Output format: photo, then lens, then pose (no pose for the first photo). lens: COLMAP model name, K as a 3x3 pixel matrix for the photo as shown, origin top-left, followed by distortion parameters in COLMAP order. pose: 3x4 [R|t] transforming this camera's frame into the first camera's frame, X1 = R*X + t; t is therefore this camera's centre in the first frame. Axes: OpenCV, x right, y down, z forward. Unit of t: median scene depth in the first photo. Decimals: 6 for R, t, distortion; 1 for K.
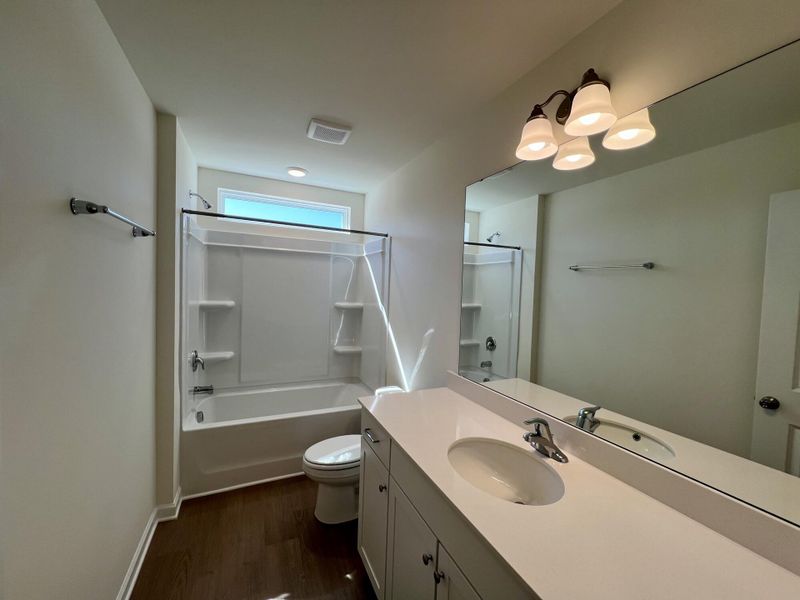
lens RADIAL K [[317.7, 0, 395.7], [0, 317.7, 298.9], [0, 0, 1]] dist [-0.005775, 0.000388]
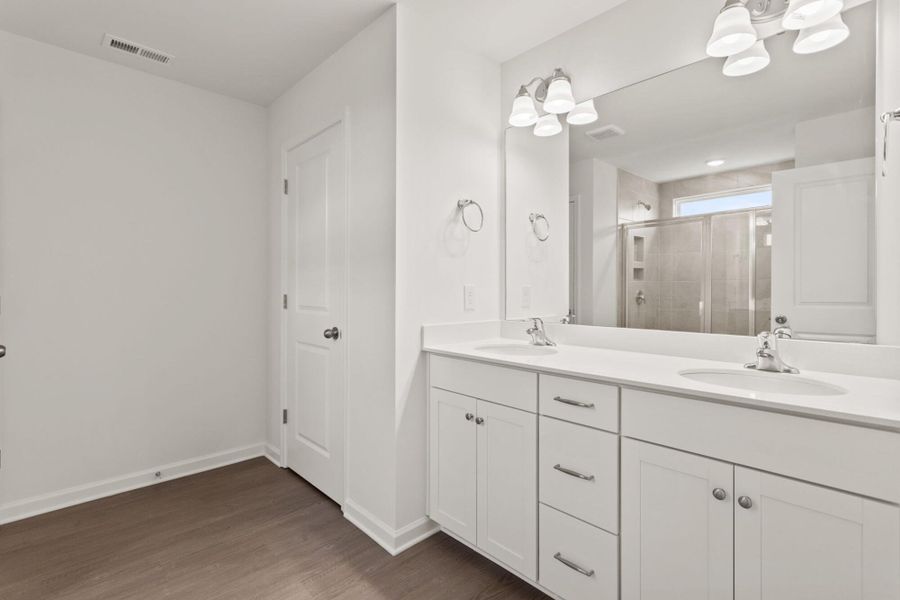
lens RADIAL K [[424.6, 0, 452.9], [0, 424.6, 293.5], [0, 0, 1]] dist [-0.008580, 0.002960]
pose [[0.948714, -0.030349, 0.314674, -0.254548], [0.039572, 0.998953, -0.022960, 0.176043], [-0.313648, 0.034235, 0.948922, -0.344353]]
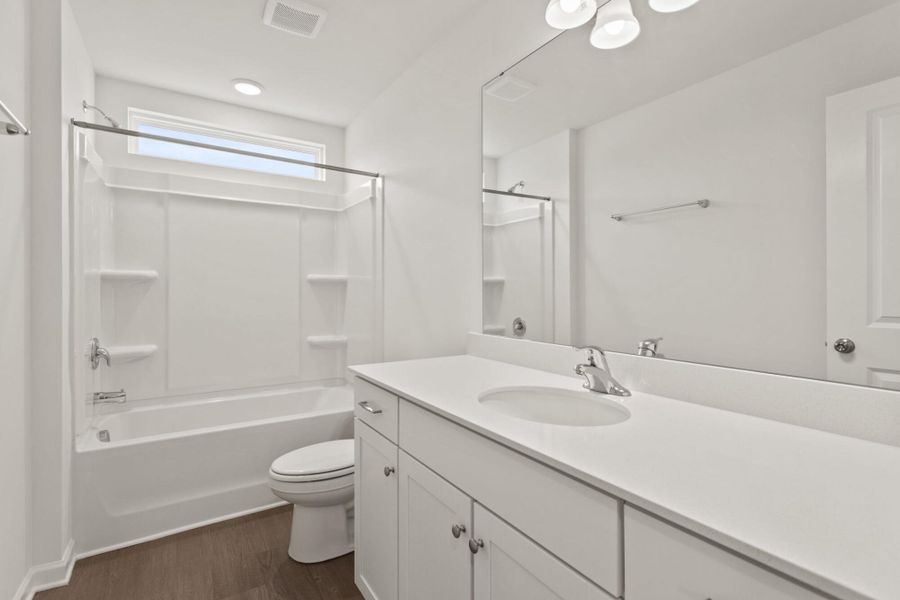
lens RADIAL K [[424.6, 0, 446.4], [0, 424.6, 297.1], [0, 0, 1]] dist [-0.008580, 0.002960]
pose [[0.989803, -0.036373, 0.137718, -0.020710], [0.041447, 0.998557, -0.034153, 0.163001], [-0.136277, 0.039513, 0.989882, 0.013302]]
